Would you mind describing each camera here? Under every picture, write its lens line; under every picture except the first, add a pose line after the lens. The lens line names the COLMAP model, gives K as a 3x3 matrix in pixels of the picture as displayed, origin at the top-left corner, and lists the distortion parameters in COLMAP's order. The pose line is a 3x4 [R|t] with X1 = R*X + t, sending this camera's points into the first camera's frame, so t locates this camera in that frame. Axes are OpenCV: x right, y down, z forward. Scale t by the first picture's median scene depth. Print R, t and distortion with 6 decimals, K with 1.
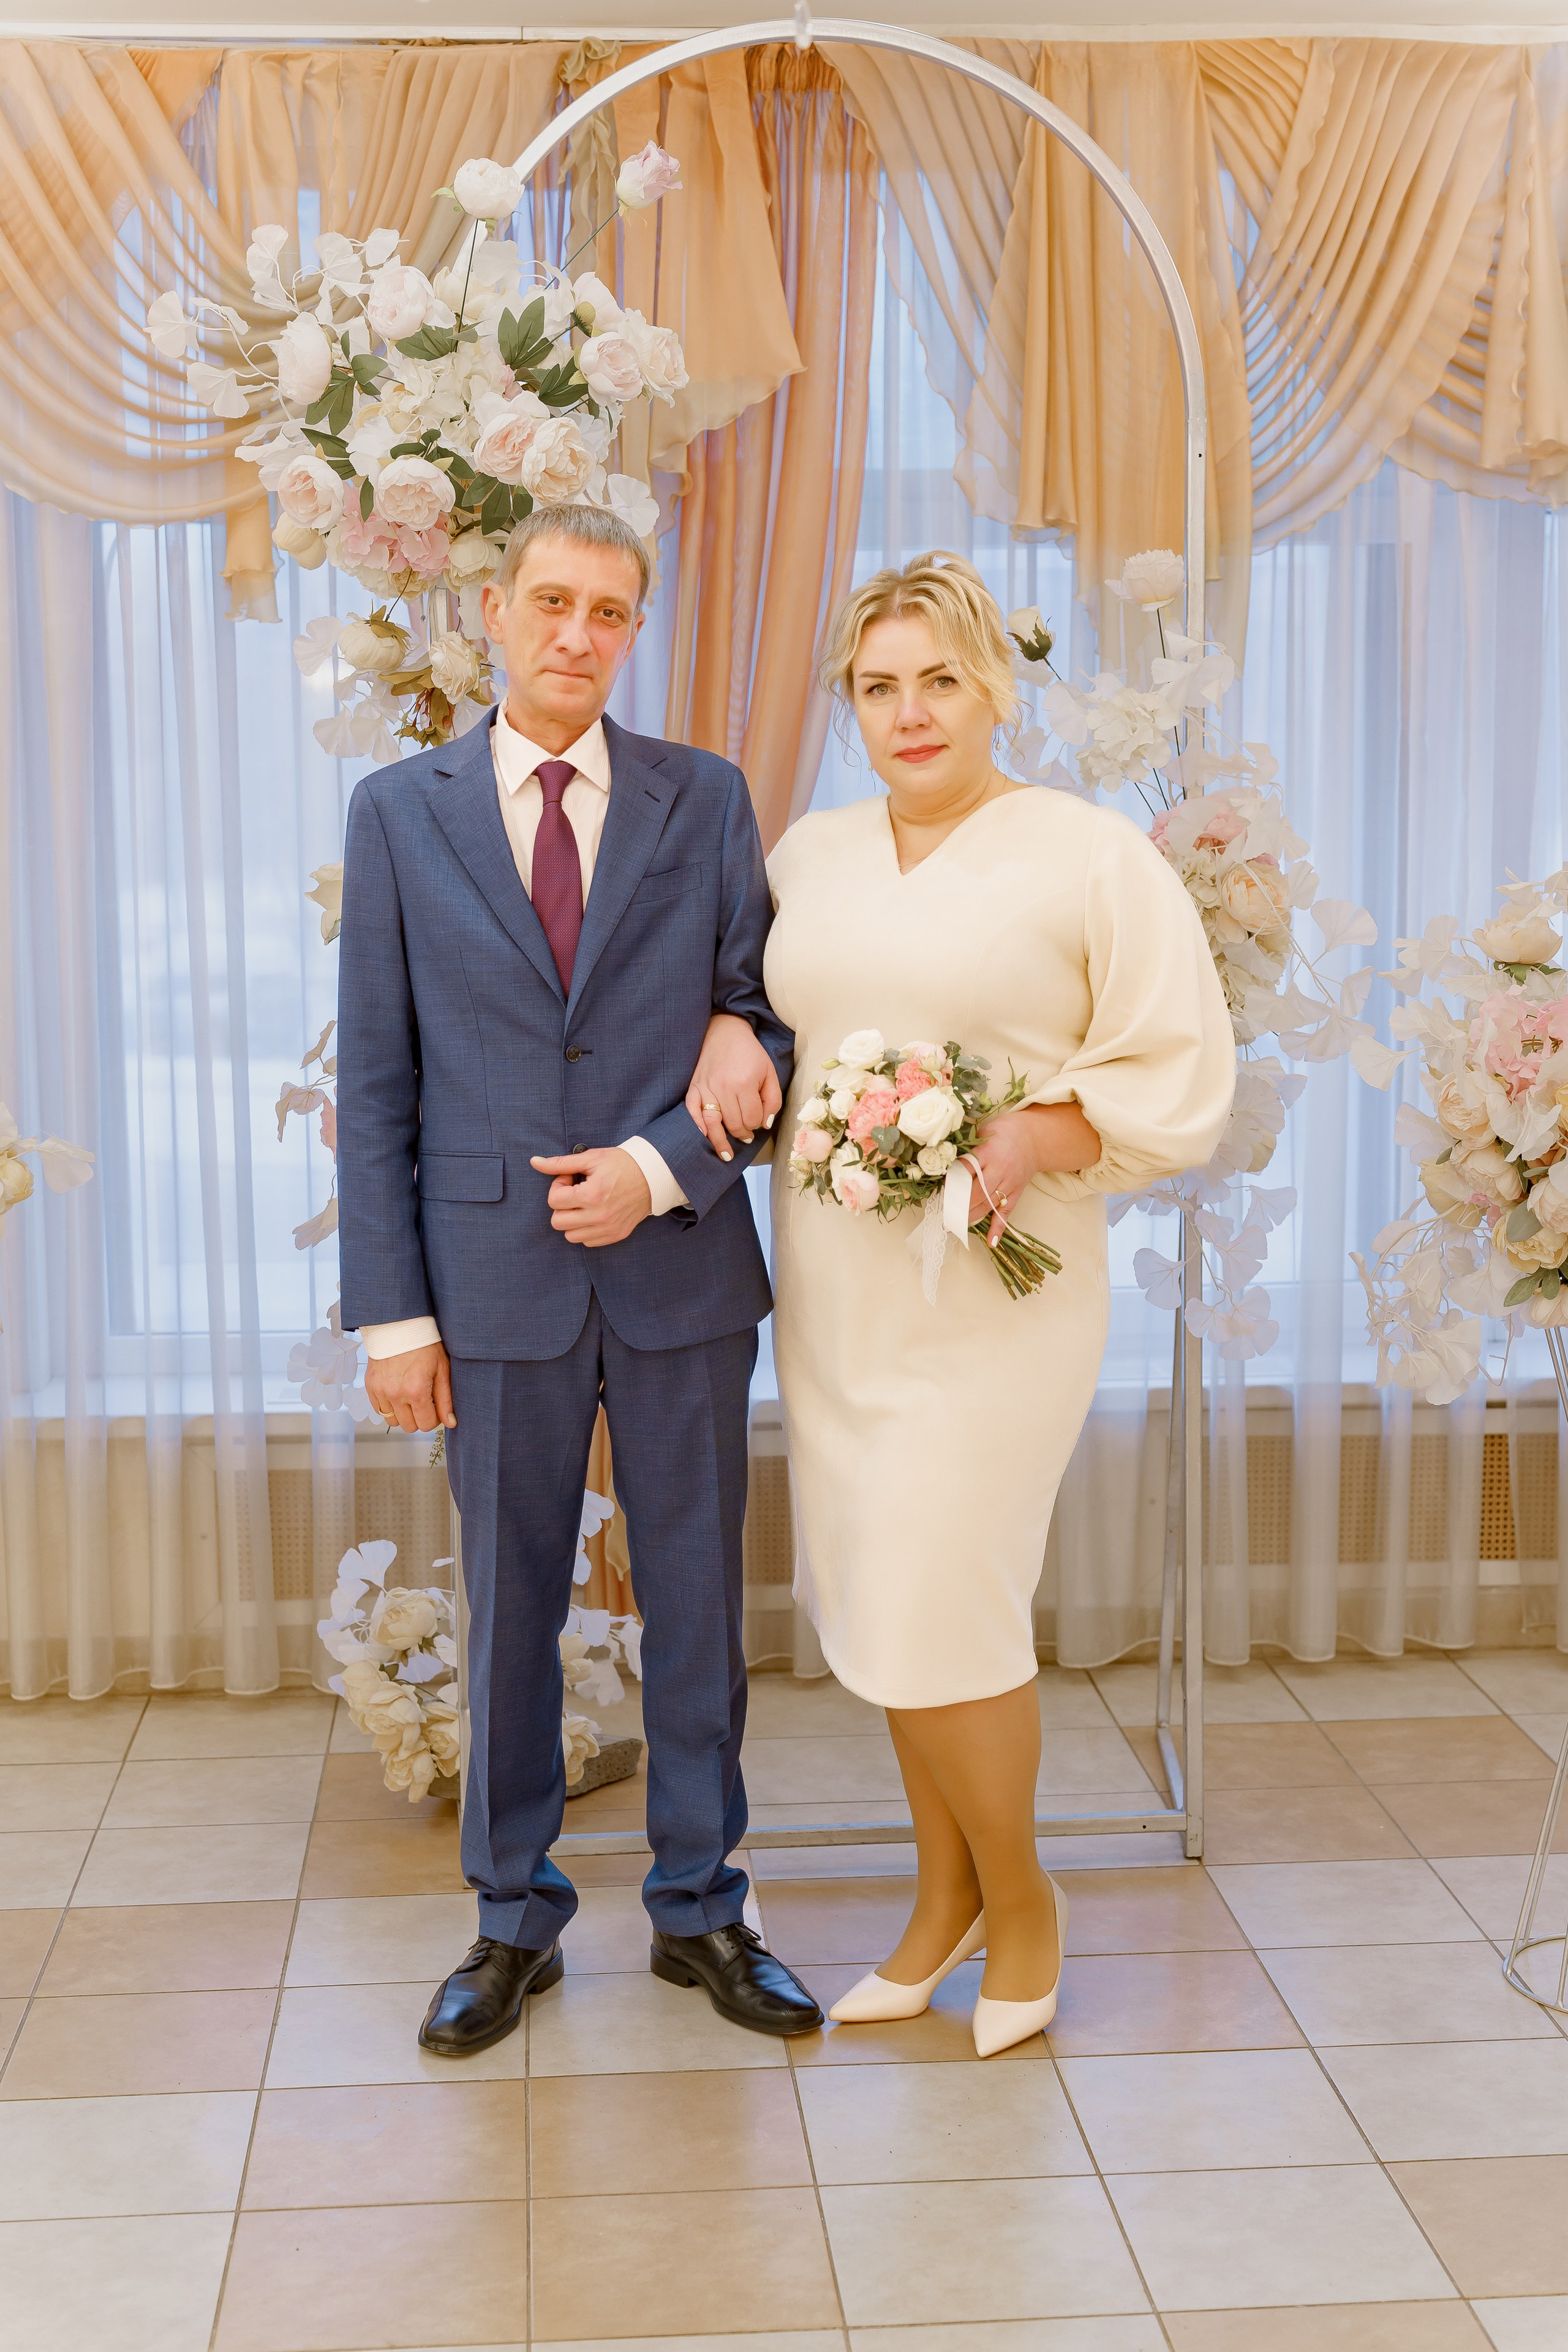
lens RADIAL K [[3078.6, 0, 737.8], [0, 3078.6, 1161.1], [0, 0, 1]] dist [-0.002375, 0.000000]
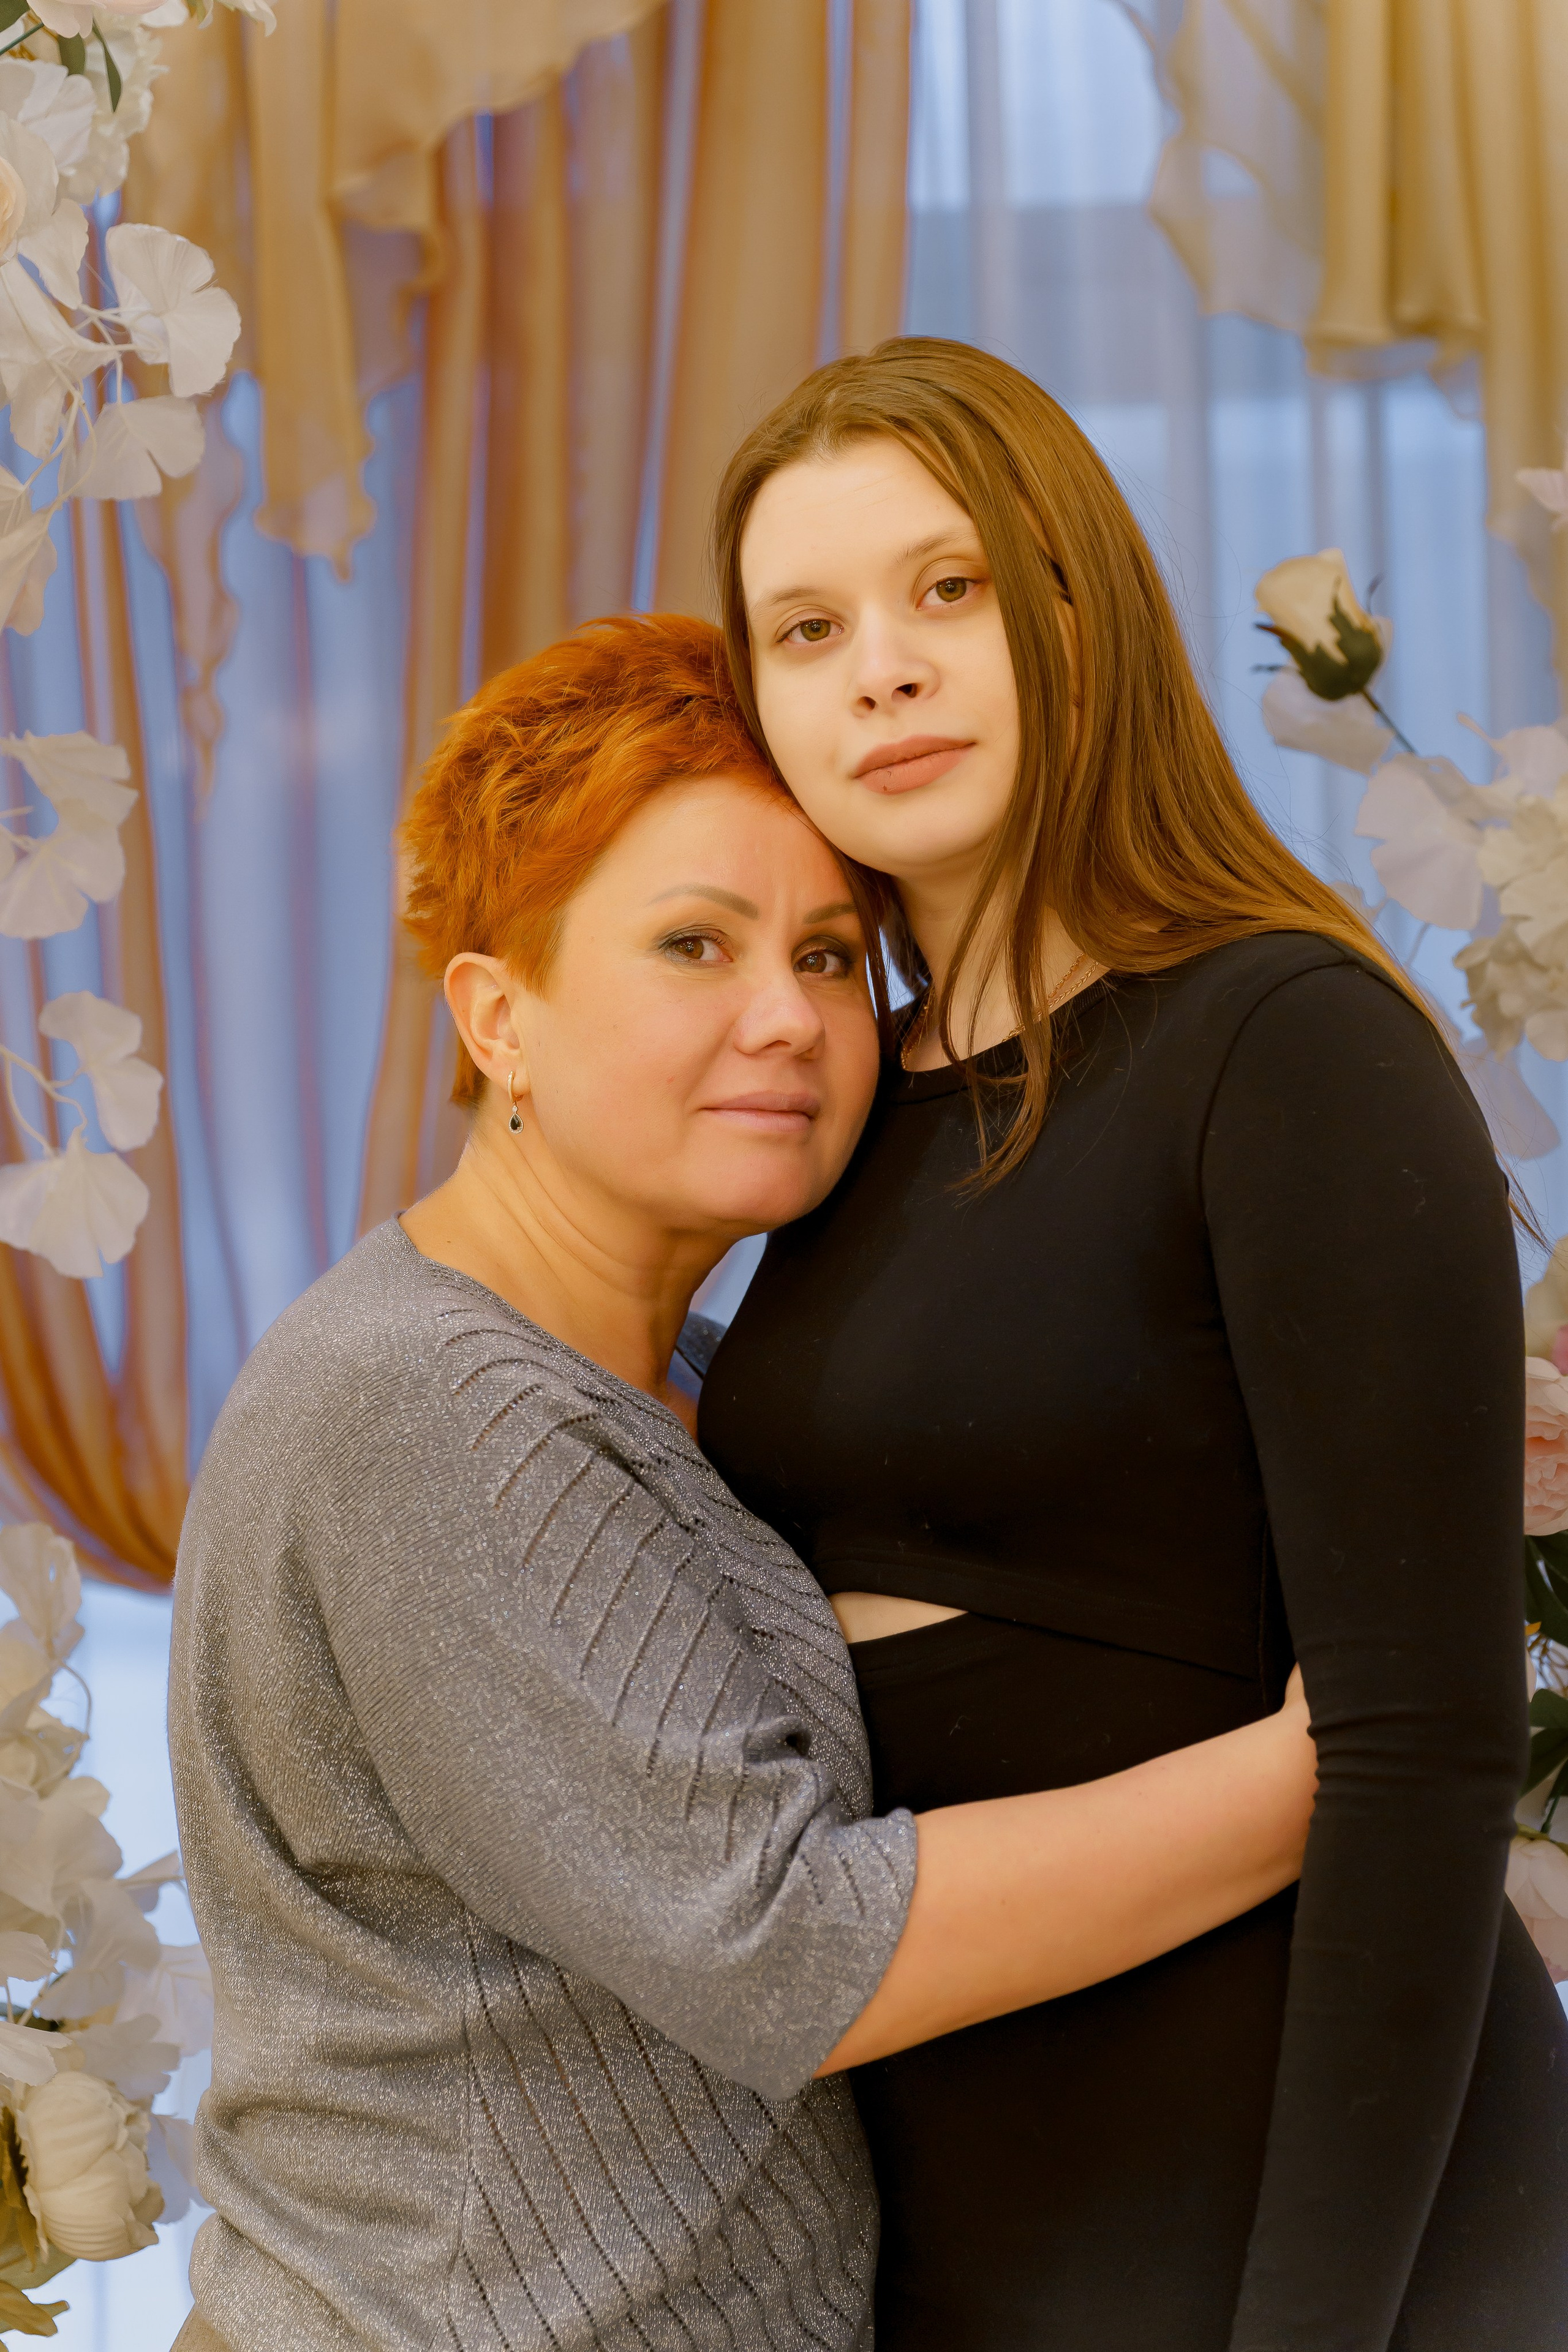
lens RADIAL K [[7234.3, 0, 696.6], [0, 7234.3, 1255.6], [0, 0, 1]] dist [0.130419, 0.000000]
pose [[0.999116, -0.029262, -0.030187, 0.039848], [0.026601, 0.996020, -0.085068, -0.023997], [0.032556, 0.084190, 0.995918, 0.137148]]
